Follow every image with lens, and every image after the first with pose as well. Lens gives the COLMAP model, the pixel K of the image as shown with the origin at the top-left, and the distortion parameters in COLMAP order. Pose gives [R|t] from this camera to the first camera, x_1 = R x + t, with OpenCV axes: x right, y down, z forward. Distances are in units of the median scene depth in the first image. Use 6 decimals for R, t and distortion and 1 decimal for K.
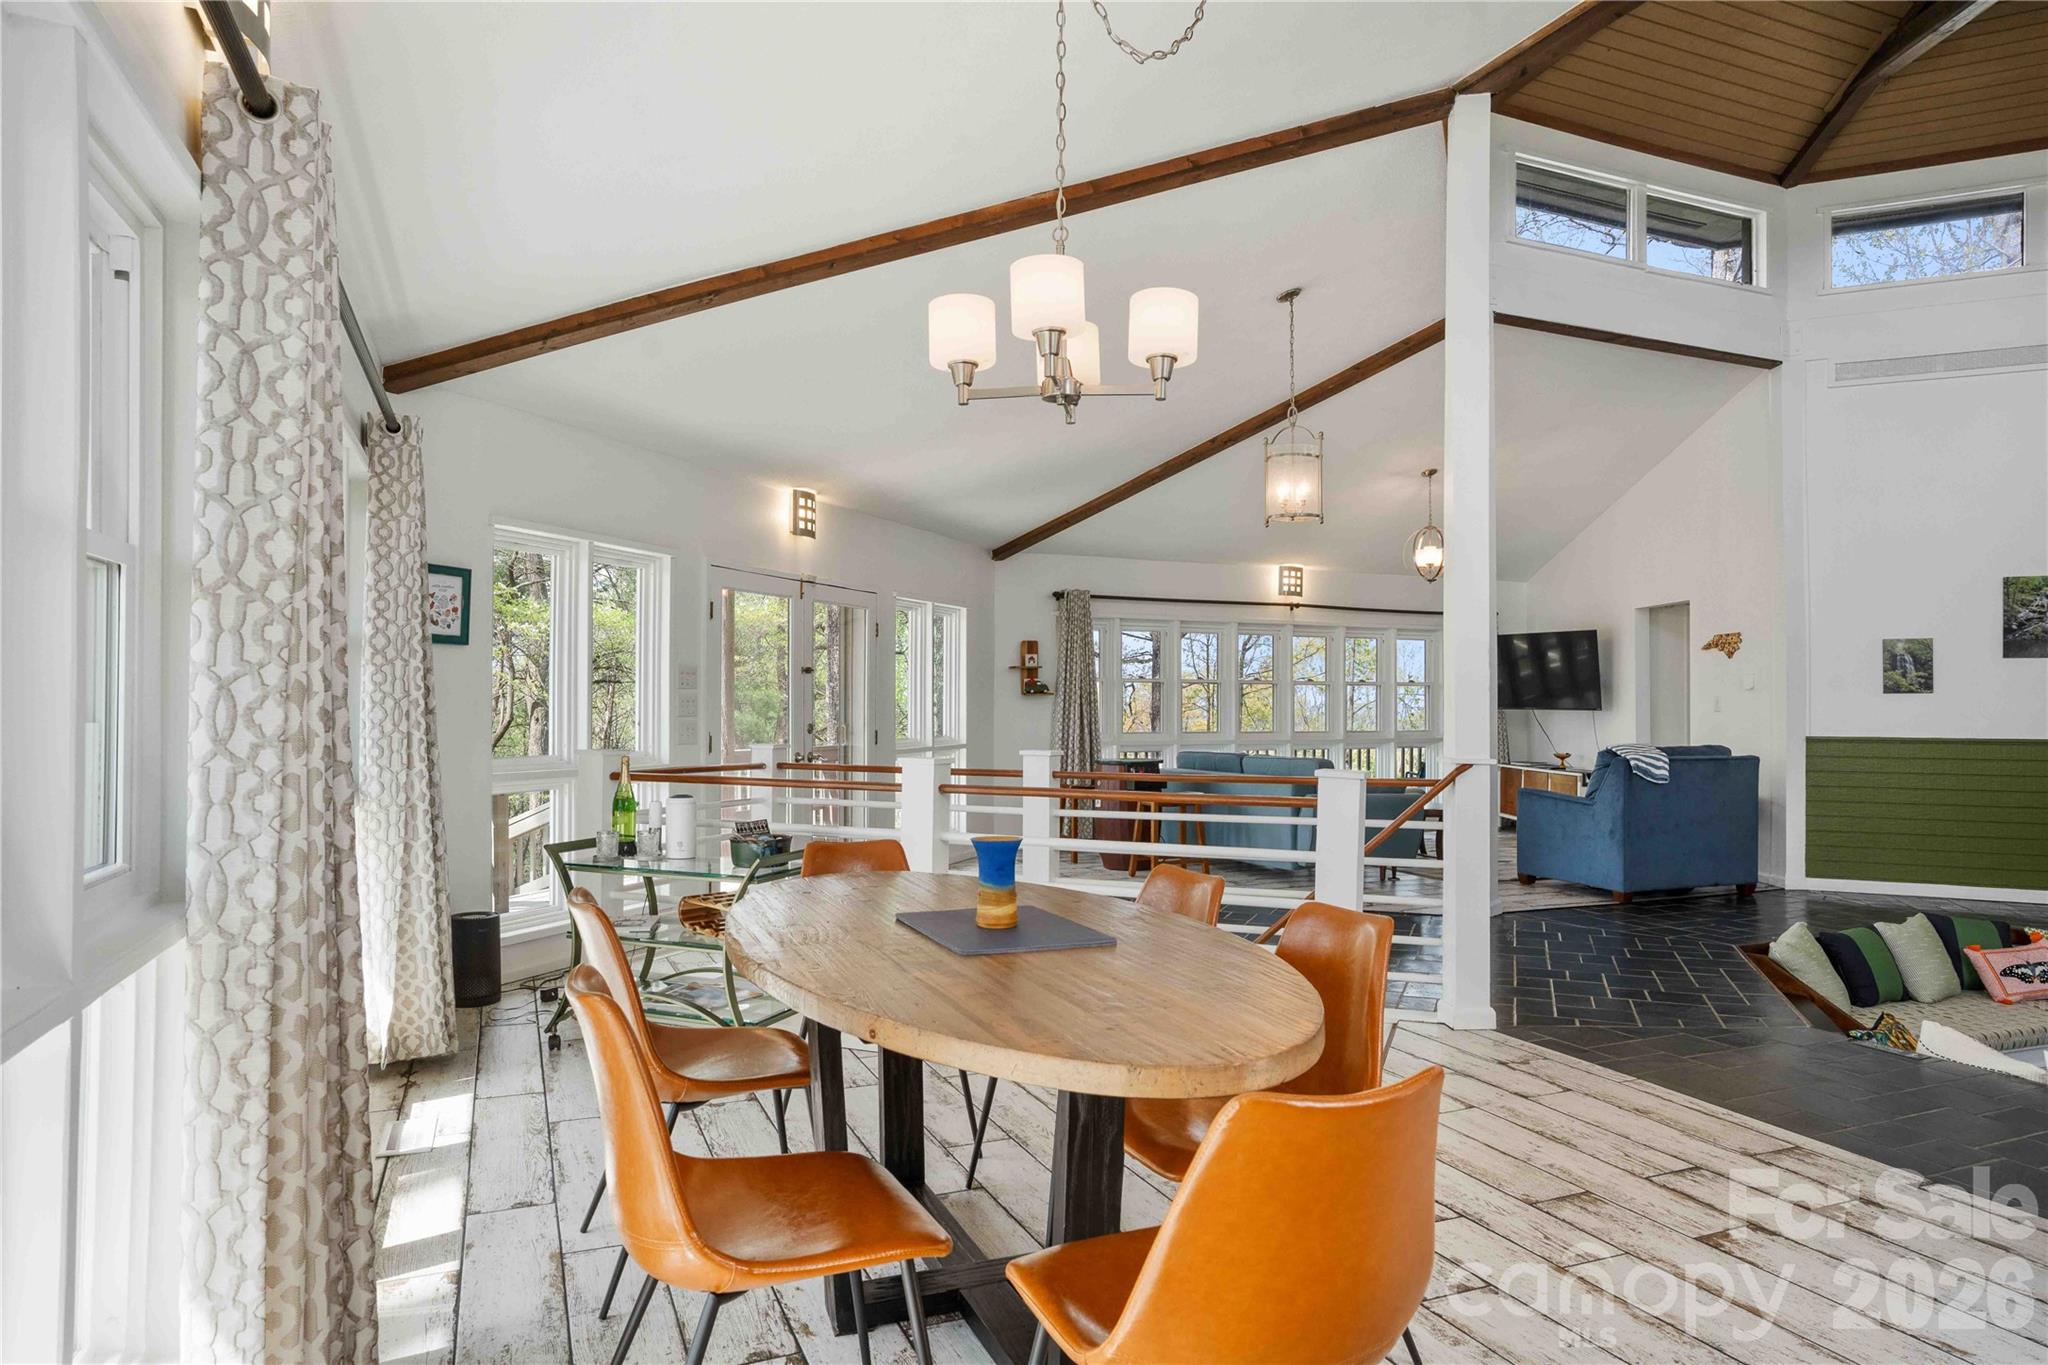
lens RADIAL K [[1220.6, 0, 1024.0], [0, 1220.6, 682.5], [0, 0, 1]] dist [-0.001076, 0.000207]
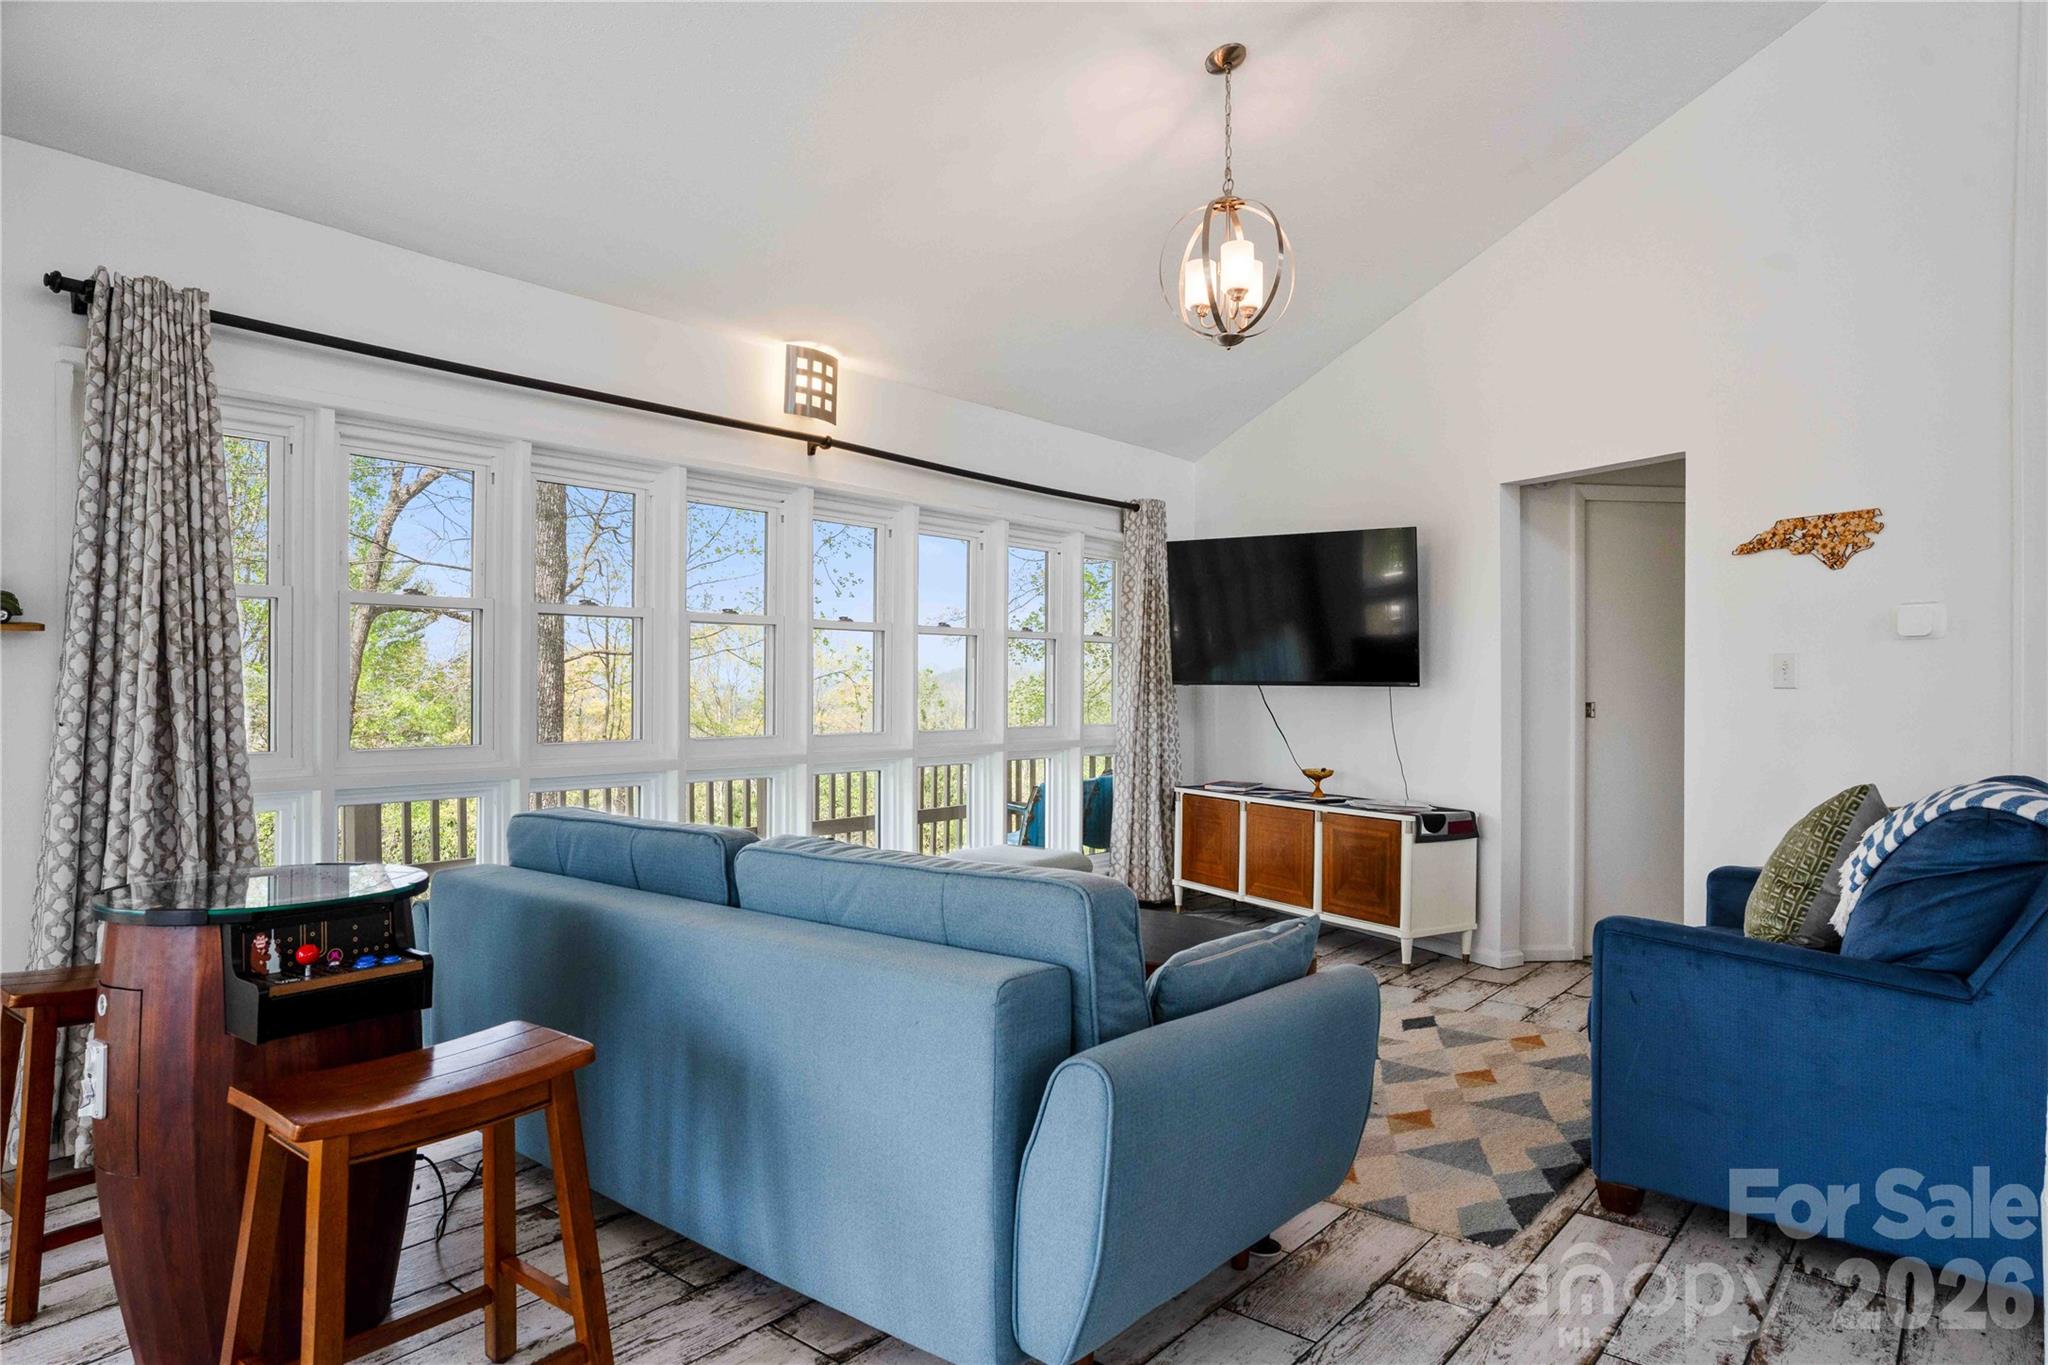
lens RADIAL K [[1220.6, 0, 1024.0], [0, 1220.6, 682.5], [0, 0, 1]] dist [-0.001076, 0.000207]
pose [[0.887470, 0.002770, 0.460858, 0.089739], [-0.010685, 0.999837, 0.014567, 0.014701], [-0.460743, -0.017852, 0.887354, 0.595507]]
